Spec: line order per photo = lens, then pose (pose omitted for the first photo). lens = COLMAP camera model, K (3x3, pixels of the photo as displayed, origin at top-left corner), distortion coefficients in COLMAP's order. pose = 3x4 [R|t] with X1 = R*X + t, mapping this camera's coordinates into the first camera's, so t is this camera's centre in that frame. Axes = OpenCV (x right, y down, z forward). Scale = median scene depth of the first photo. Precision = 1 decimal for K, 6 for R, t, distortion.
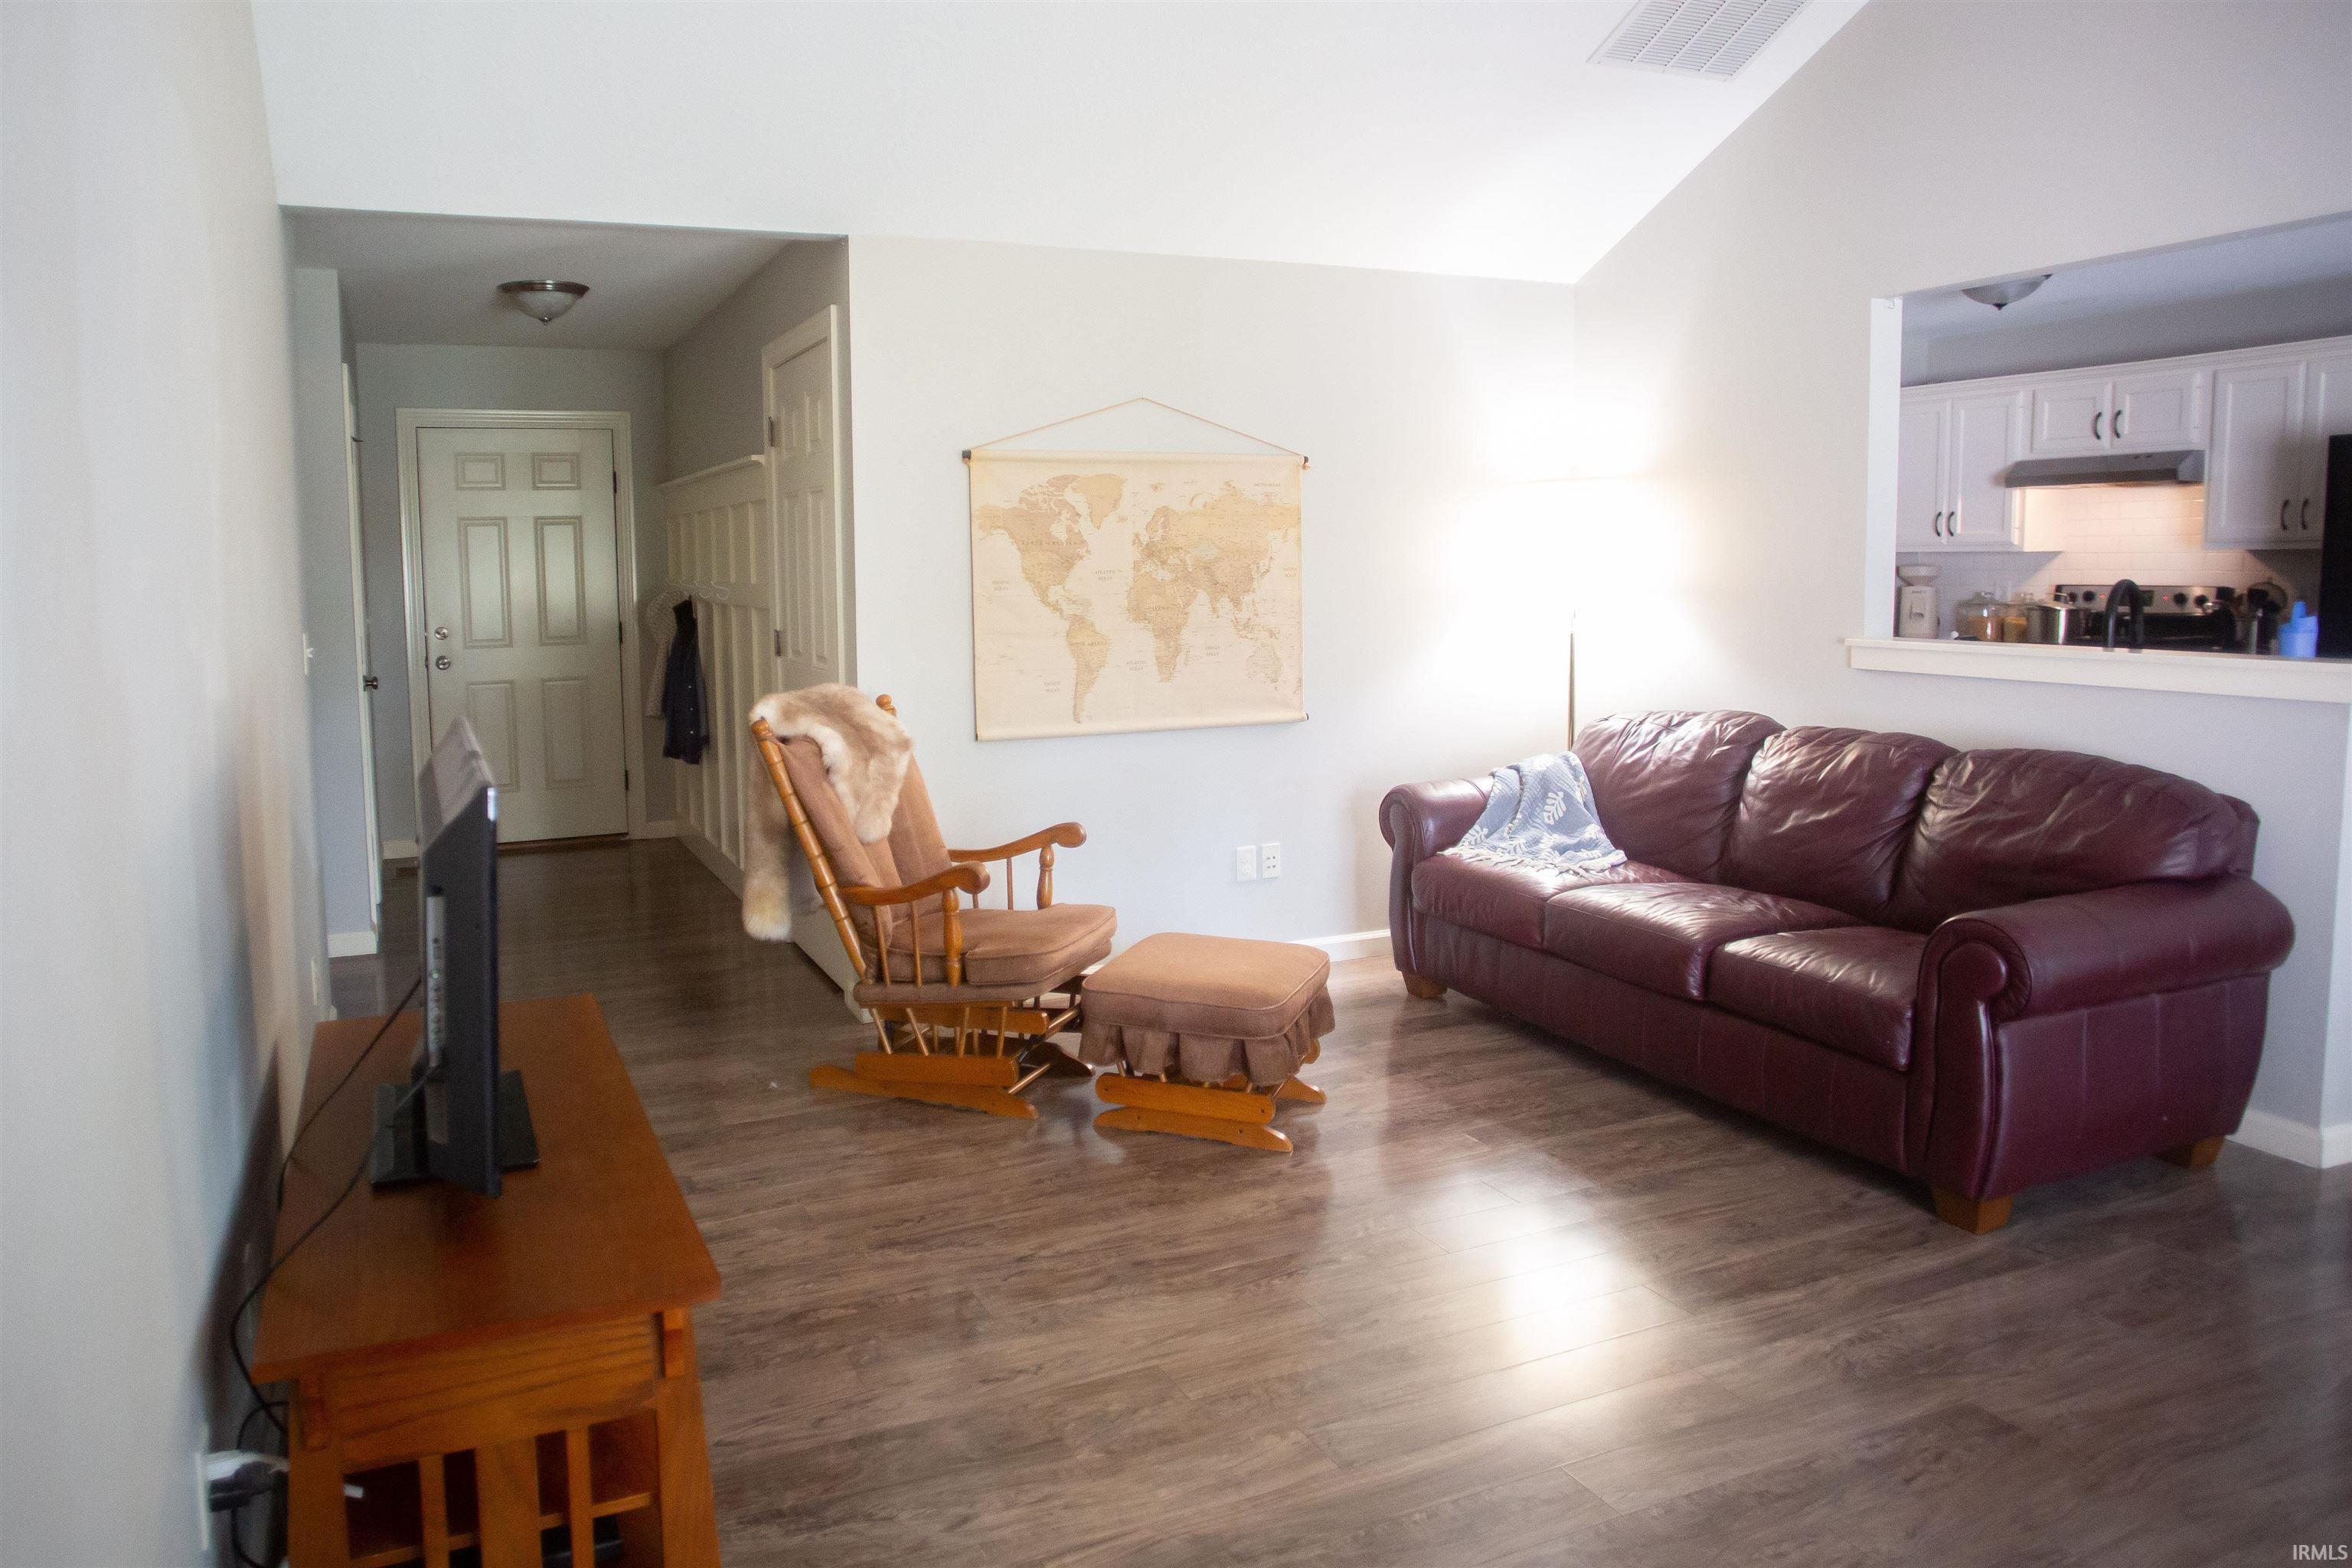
lens RADIAL K [[1595.0, 0, 1011.6], [0, 1595.0, 684.6], [0, 0, 1]] dist [-0.044852, 0.034242]
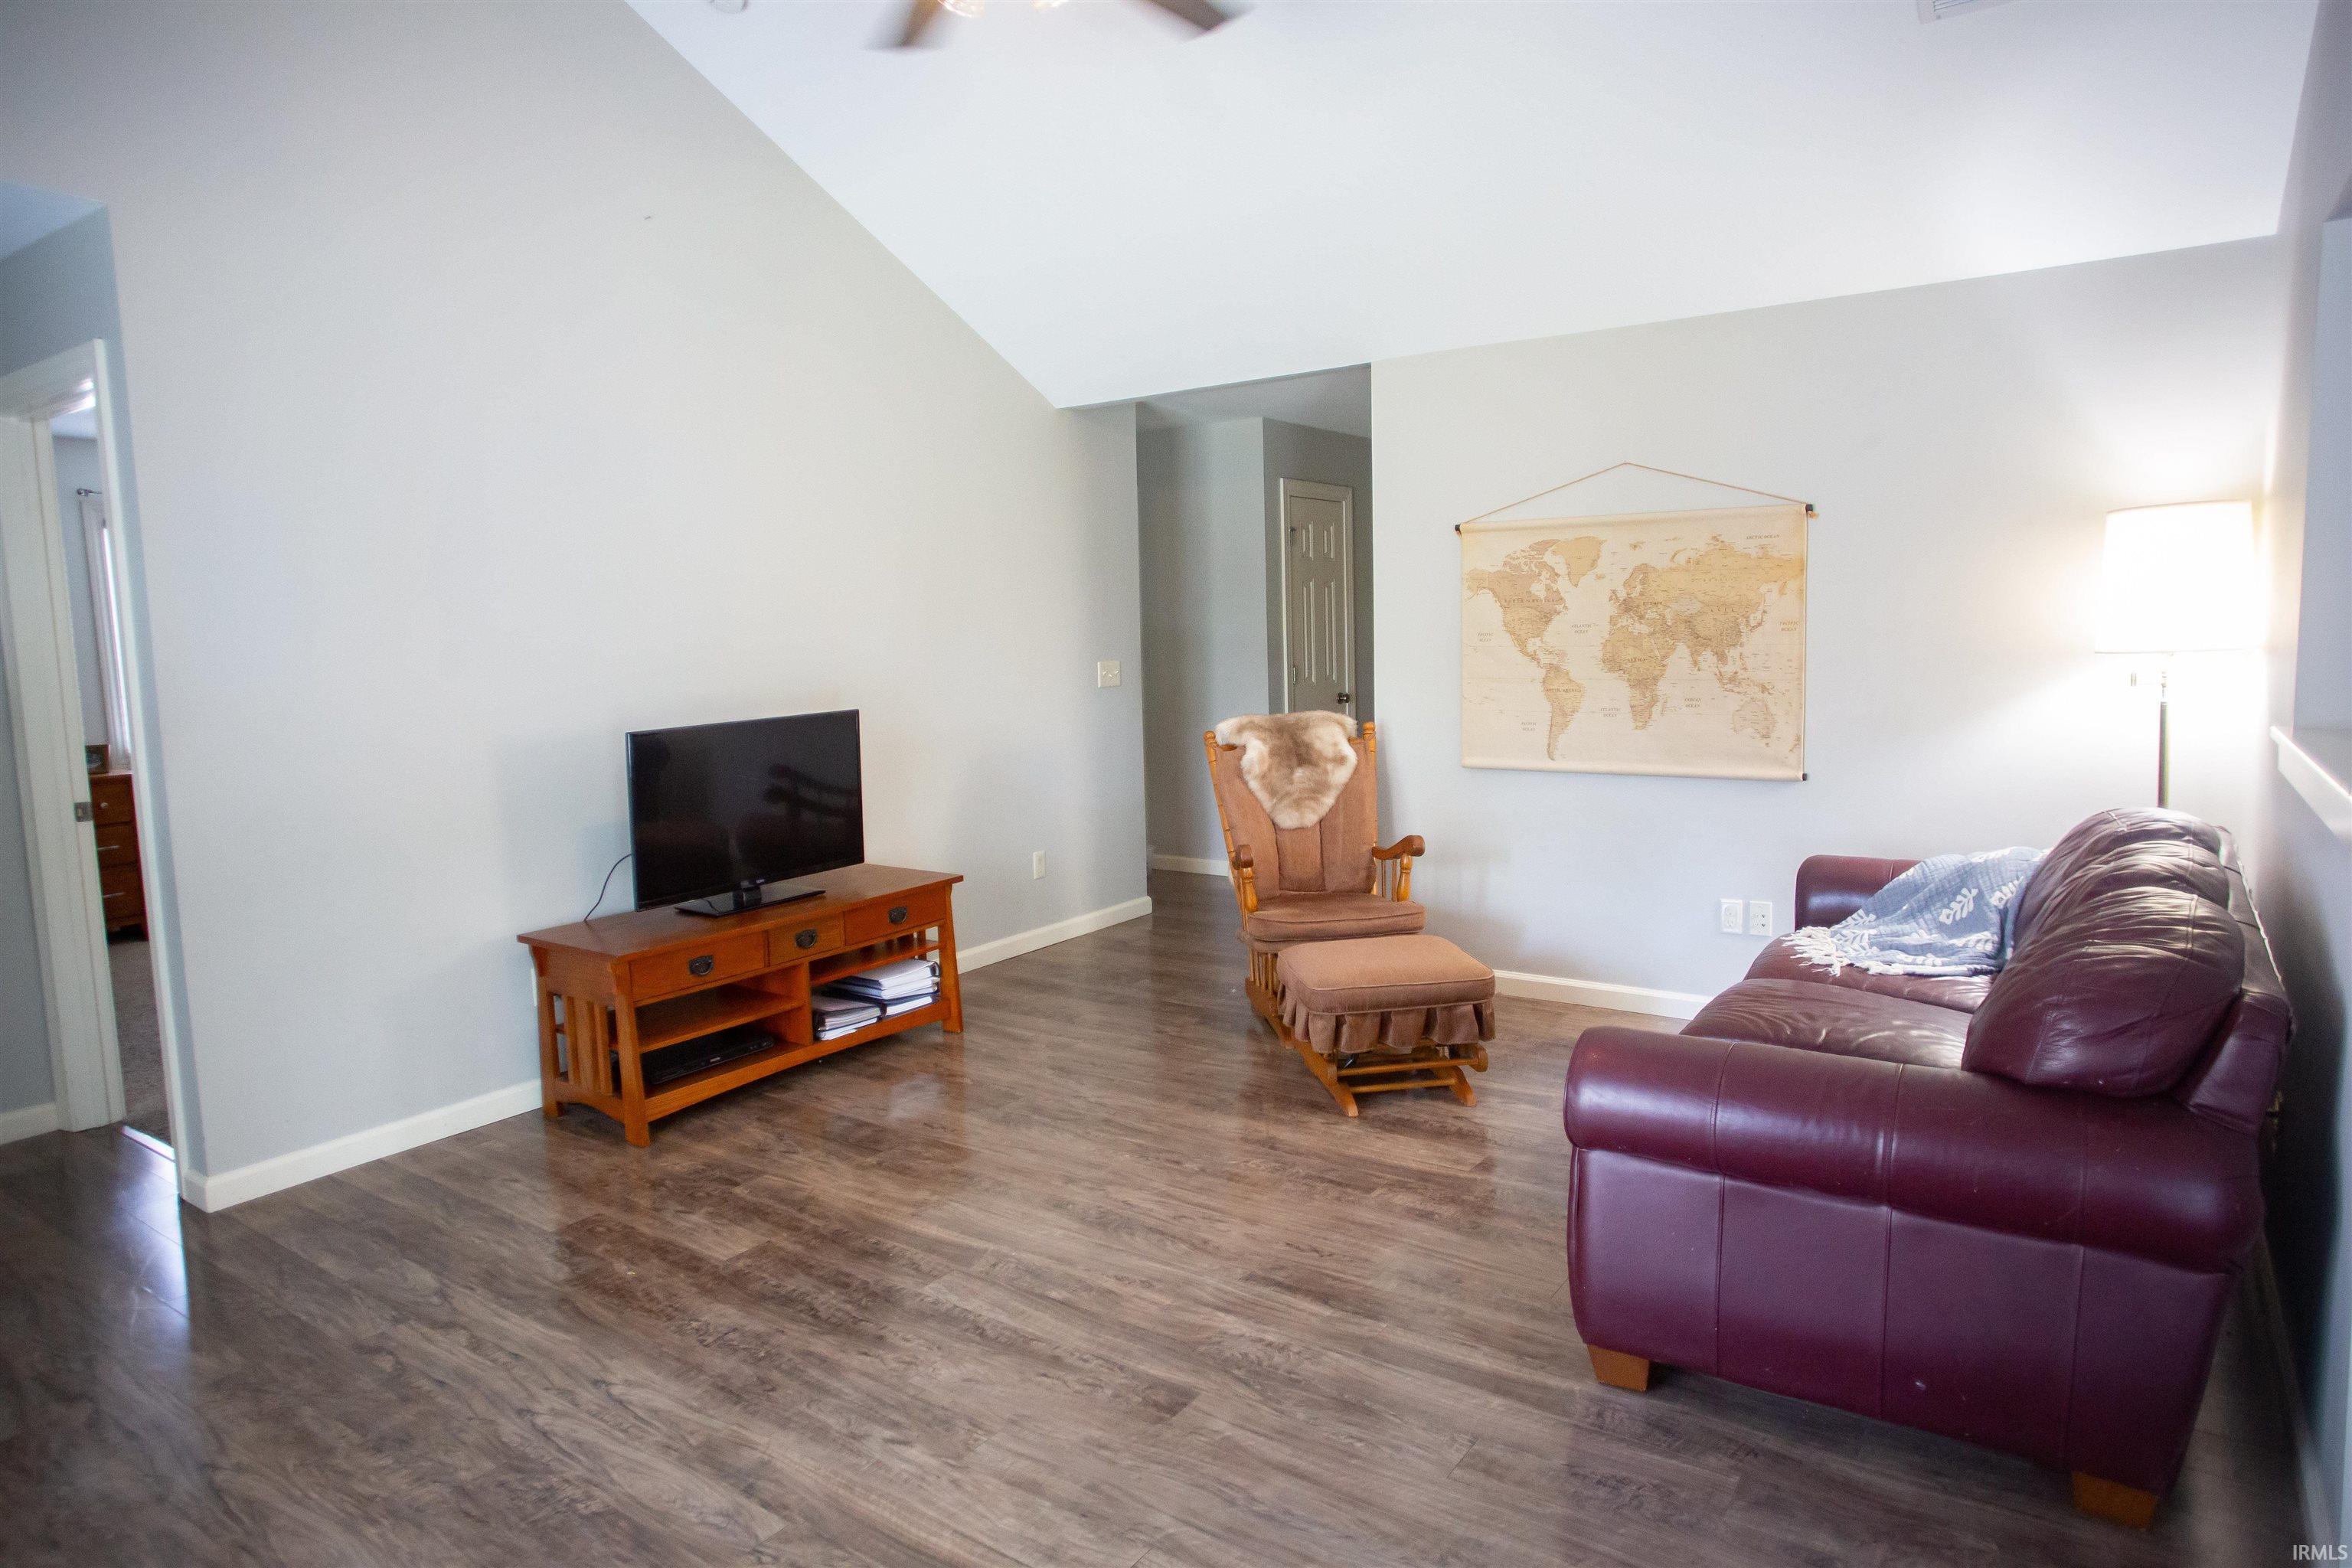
lens RADIAL K [[1400.1, 0, 1120.4], [0, 1400.1, 755.9], [0, 0, 1]] dist [-0.036709, 0.032855]
pose [[0.514271, 0.083086, -0.853594, 0.754163], [-0.049113, 0.996516, 0.067408, -0.031533], [0.856220, 0.007257, 0.516560, 0.238240]]
